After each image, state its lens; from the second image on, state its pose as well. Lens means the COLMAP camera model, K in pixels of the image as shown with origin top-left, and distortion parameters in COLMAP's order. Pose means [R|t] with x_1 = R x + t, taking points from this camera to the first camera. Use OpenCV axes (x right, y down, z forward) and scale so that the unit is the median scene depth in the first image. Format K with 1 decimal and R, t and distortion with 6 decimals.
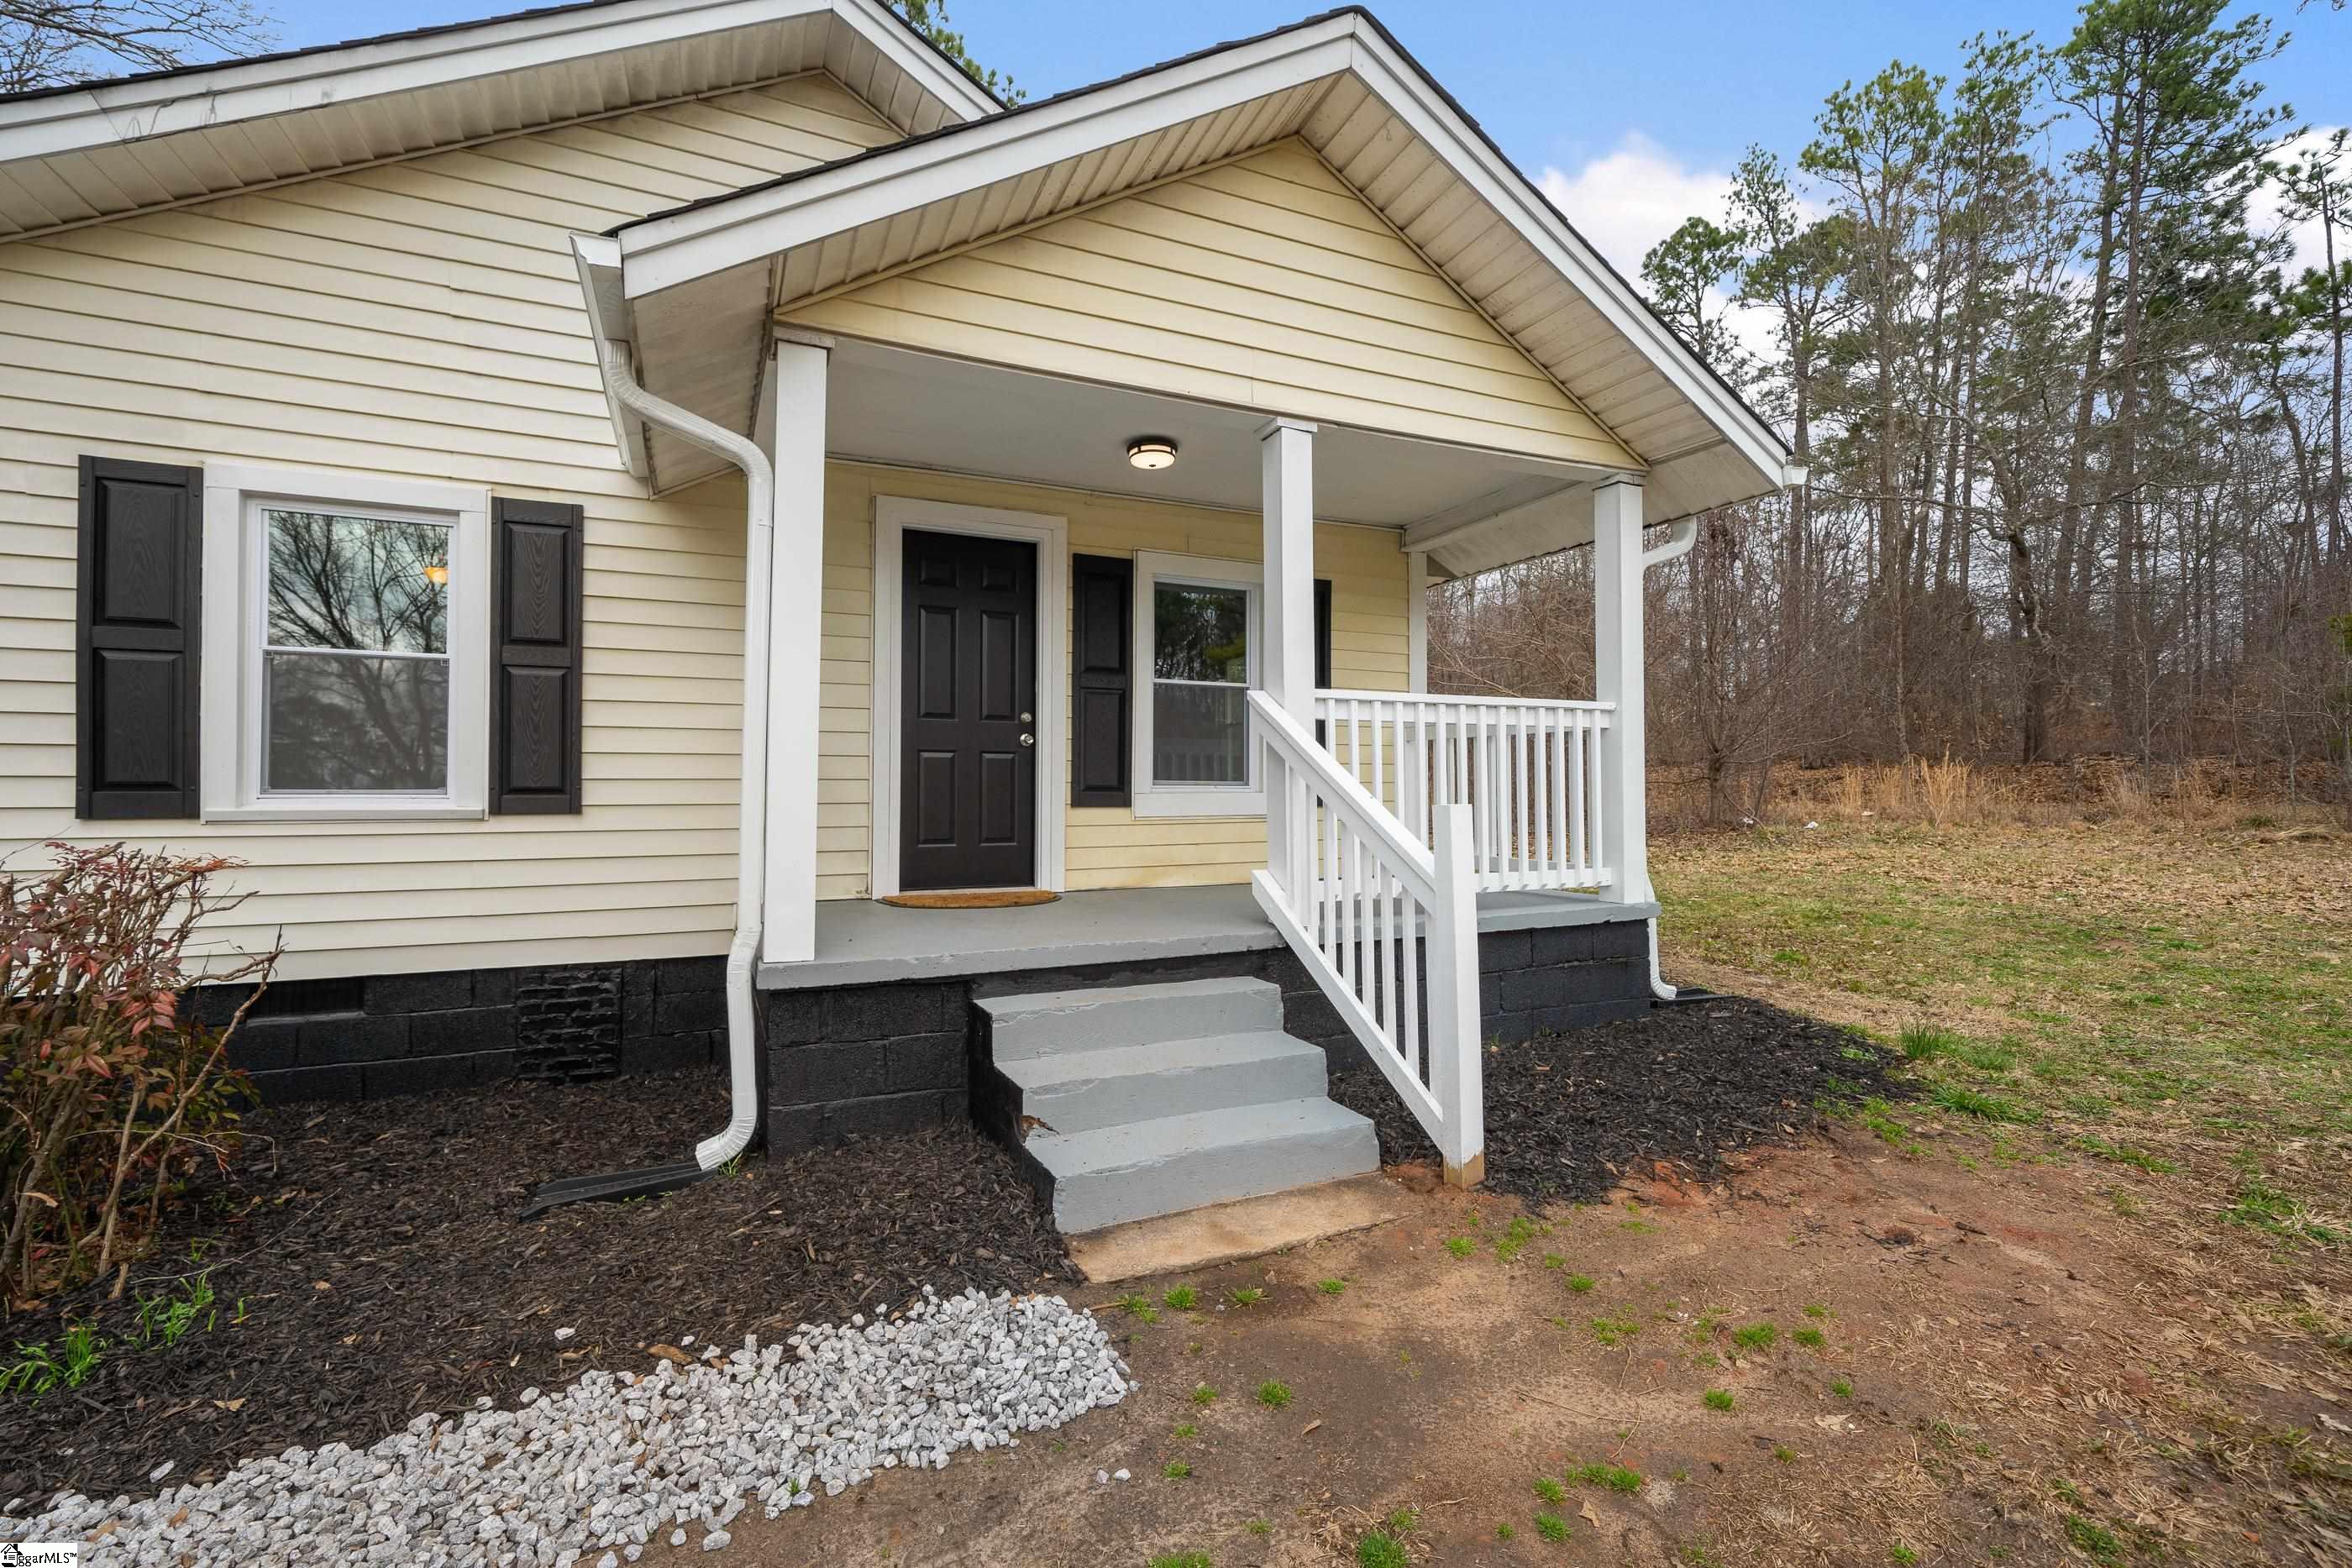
lens RADIAL K [[1007.7, 0, 1168.9], [0, 1007.7, 778.3], [0, 0, 1]] dist [0.005542, 0.000939]
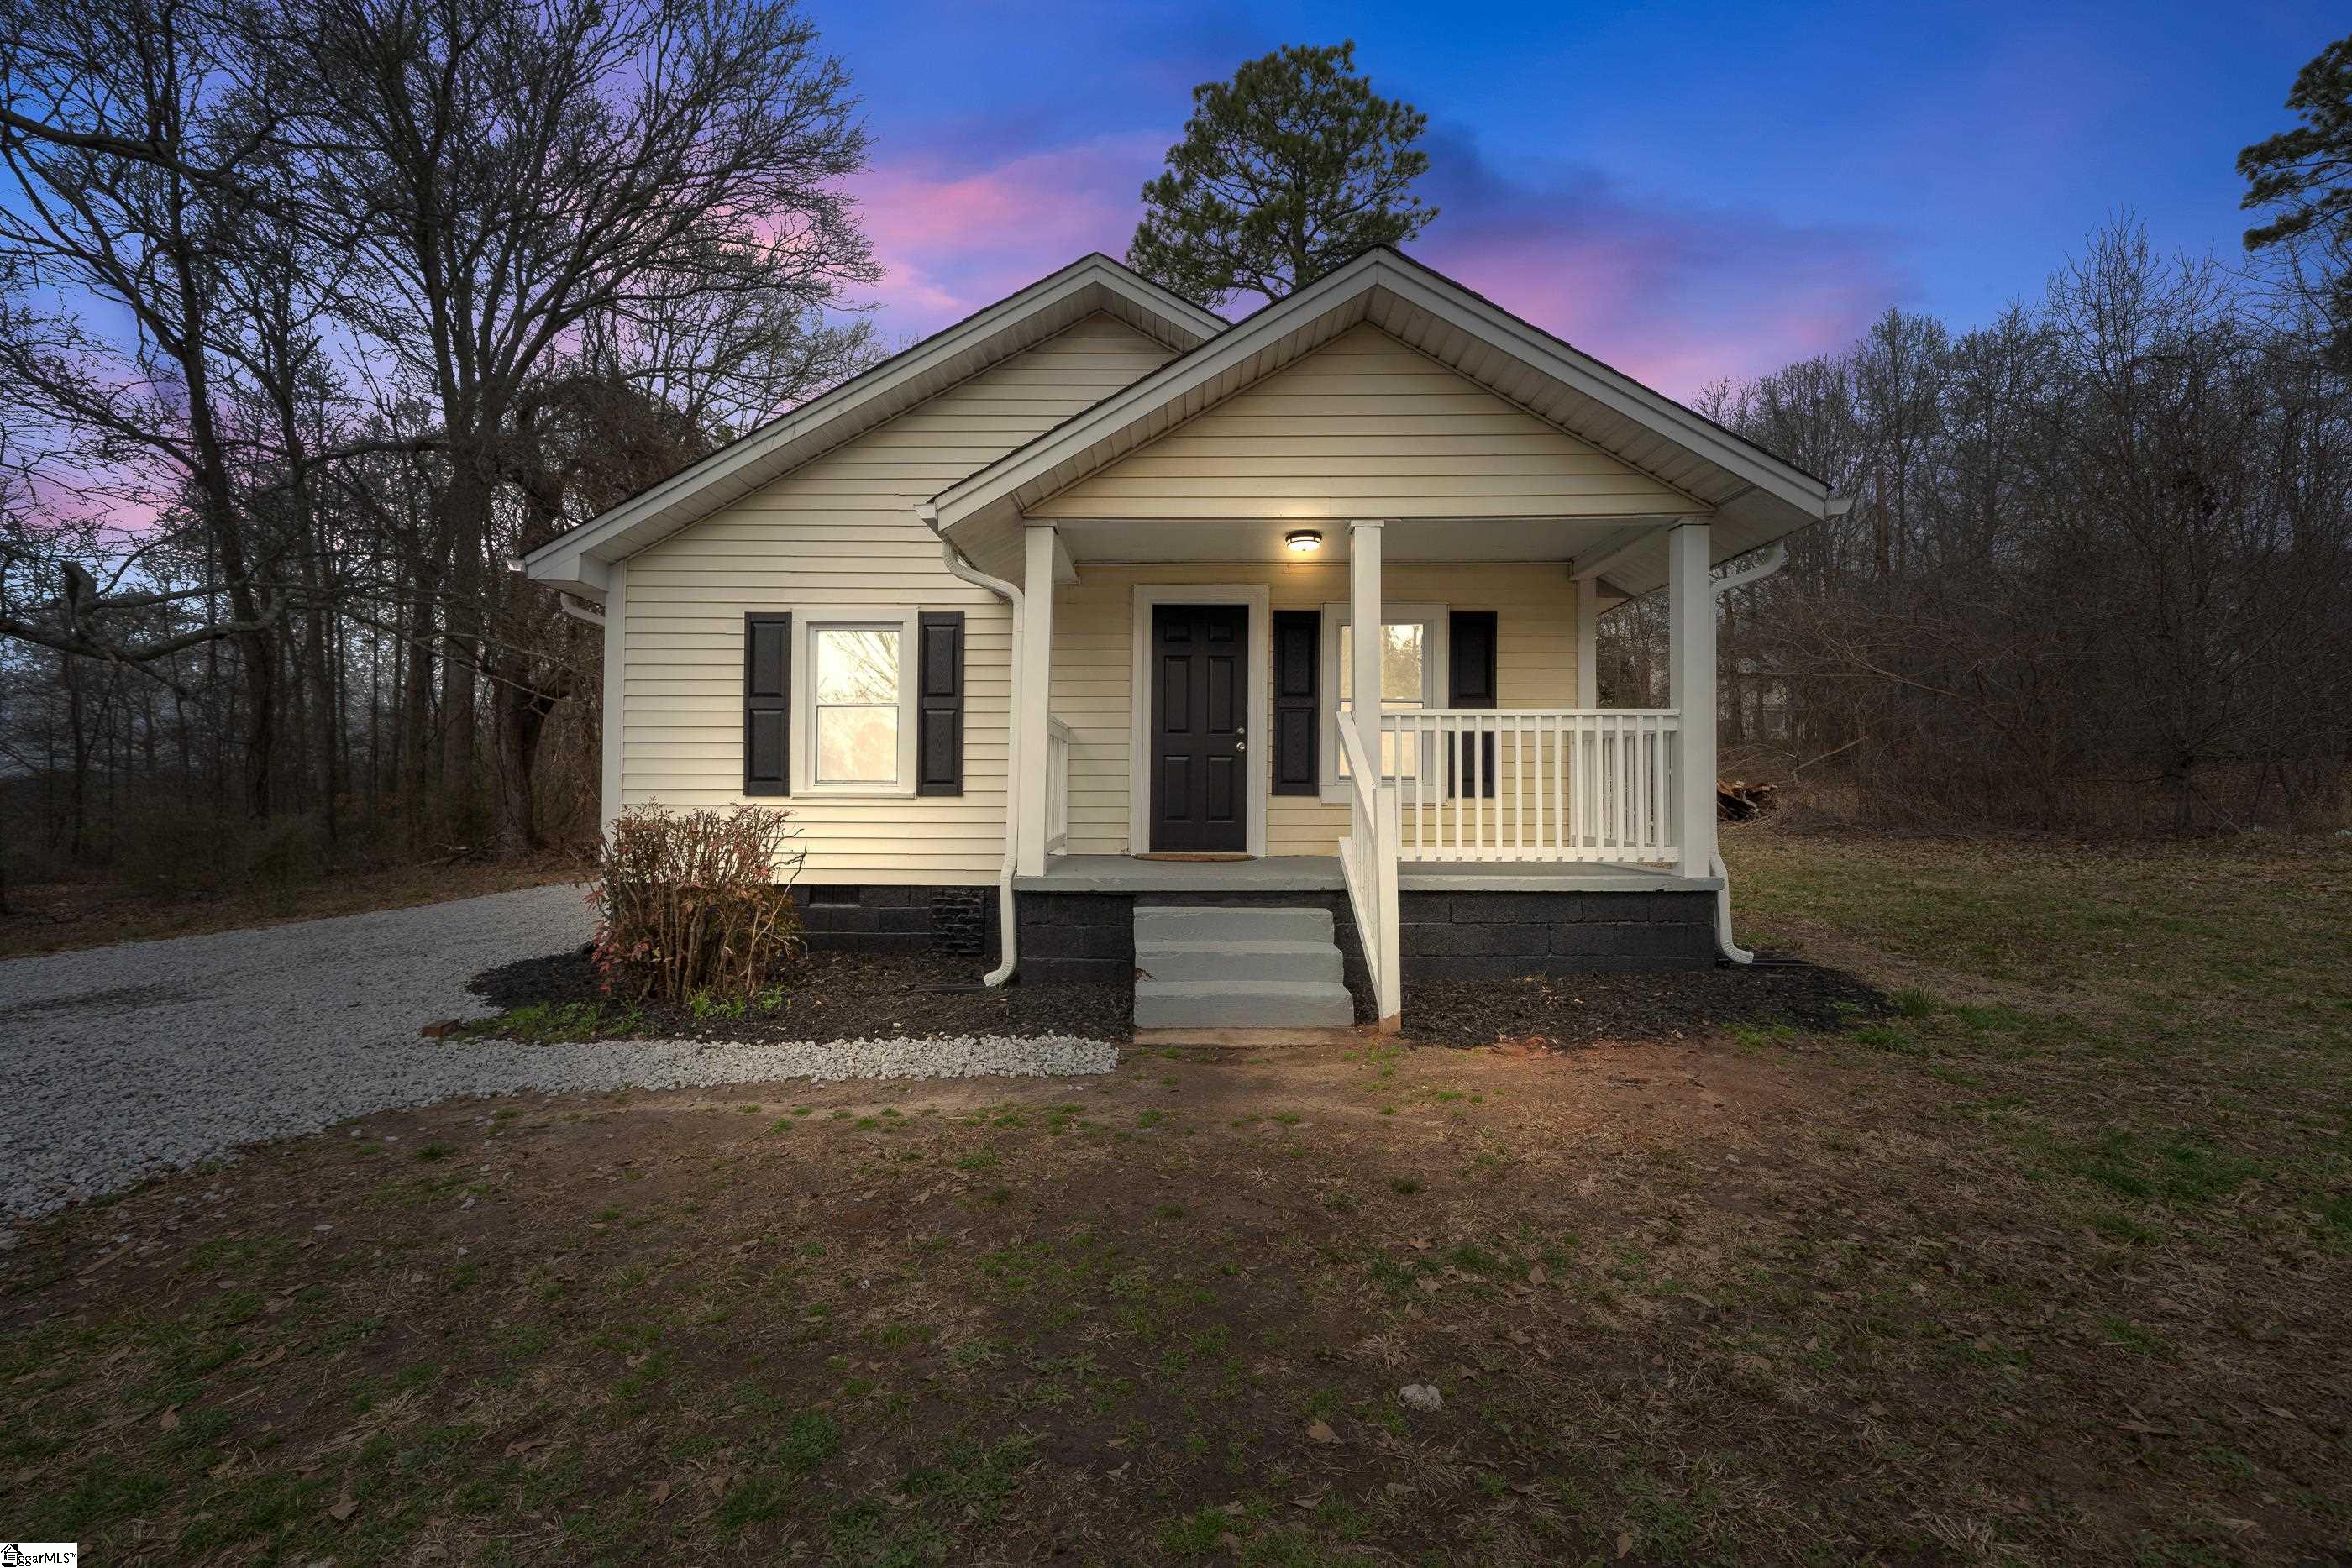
lens RADIAL K [[1007.7, 0, 1168.9], [0, 1007.7, 778.3], [0, 0, 1]] dist [0.005542, 0.000939]
pose [[0.906181, -0.001781, -0.422887, 0.457124], [0.001285, 0.999998, -0.001458, 0.008999], [0.422889, 0.000778, 0.906181, -0.388810]]
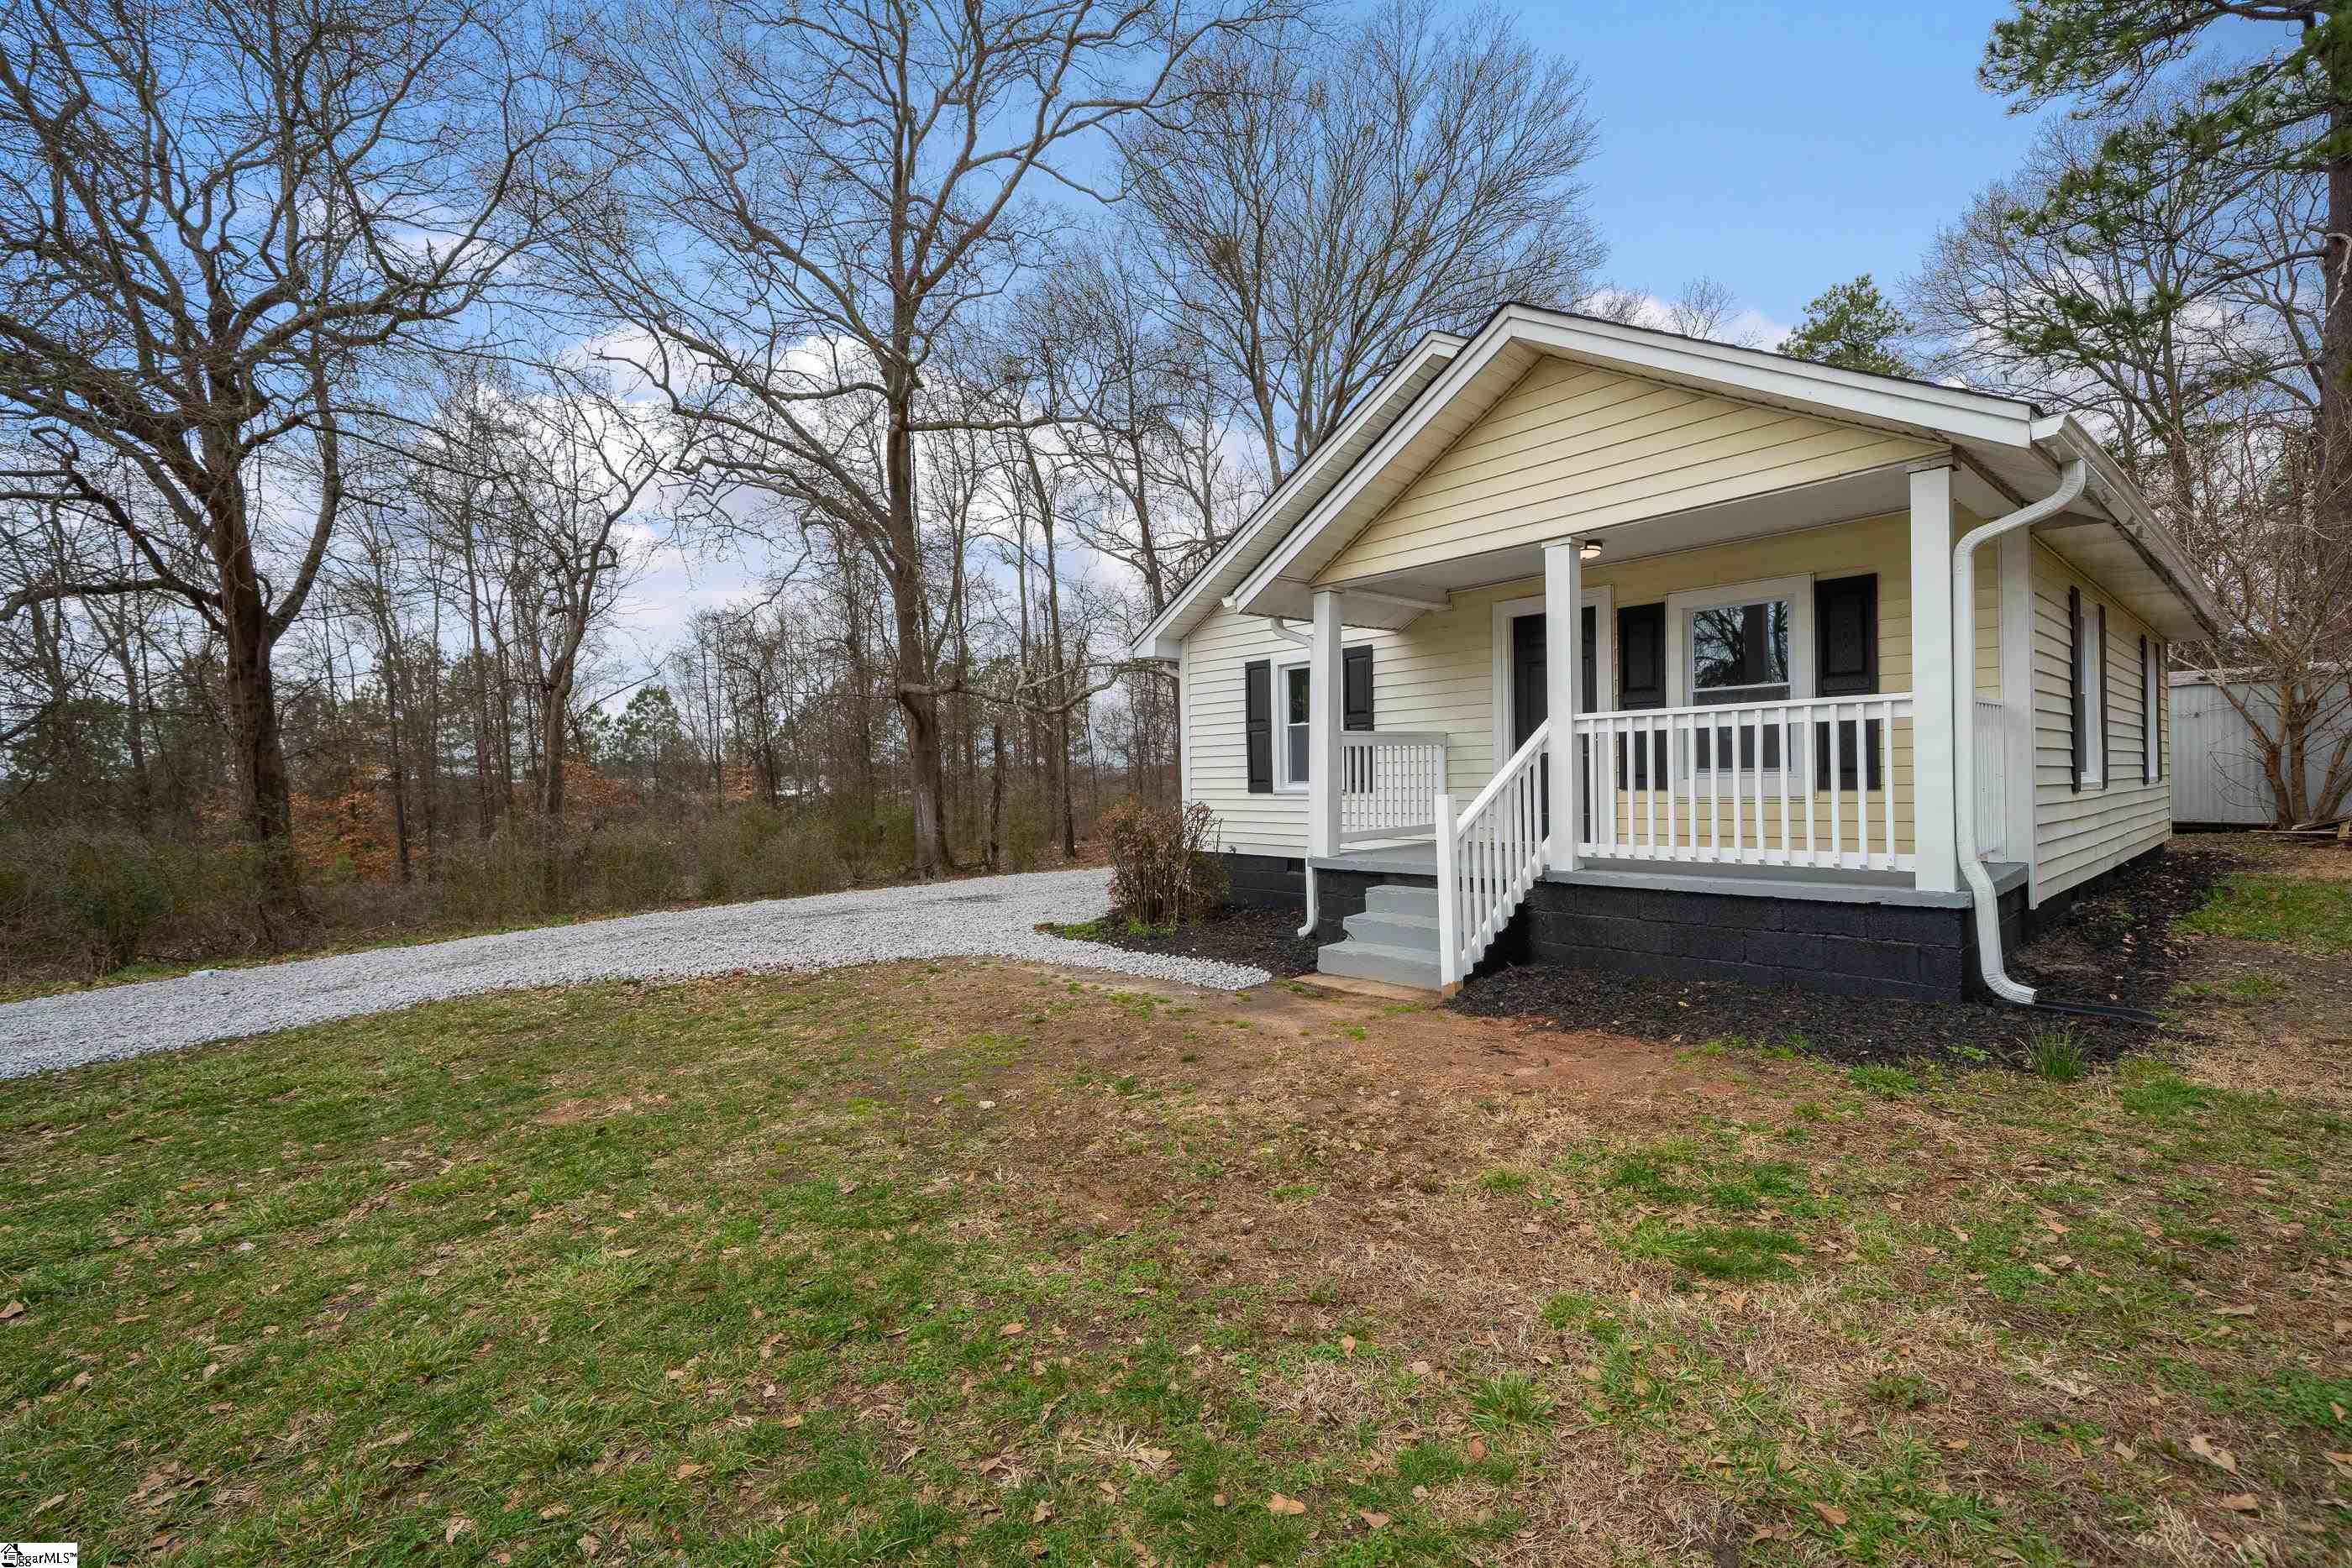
lens RADIAL K [[1007.7, 0, 1168.9], [0, 1007.7, 778.3], [0, 0, 1]] dist [0.005542, 0.000939]
pose [[0.290631, -0.002985, -0.956831, 1.366956], [0.034139, 0.999391, 0.007251, -0.024412], [0.956226, -0.034772, 0.290555, -0.014744]]
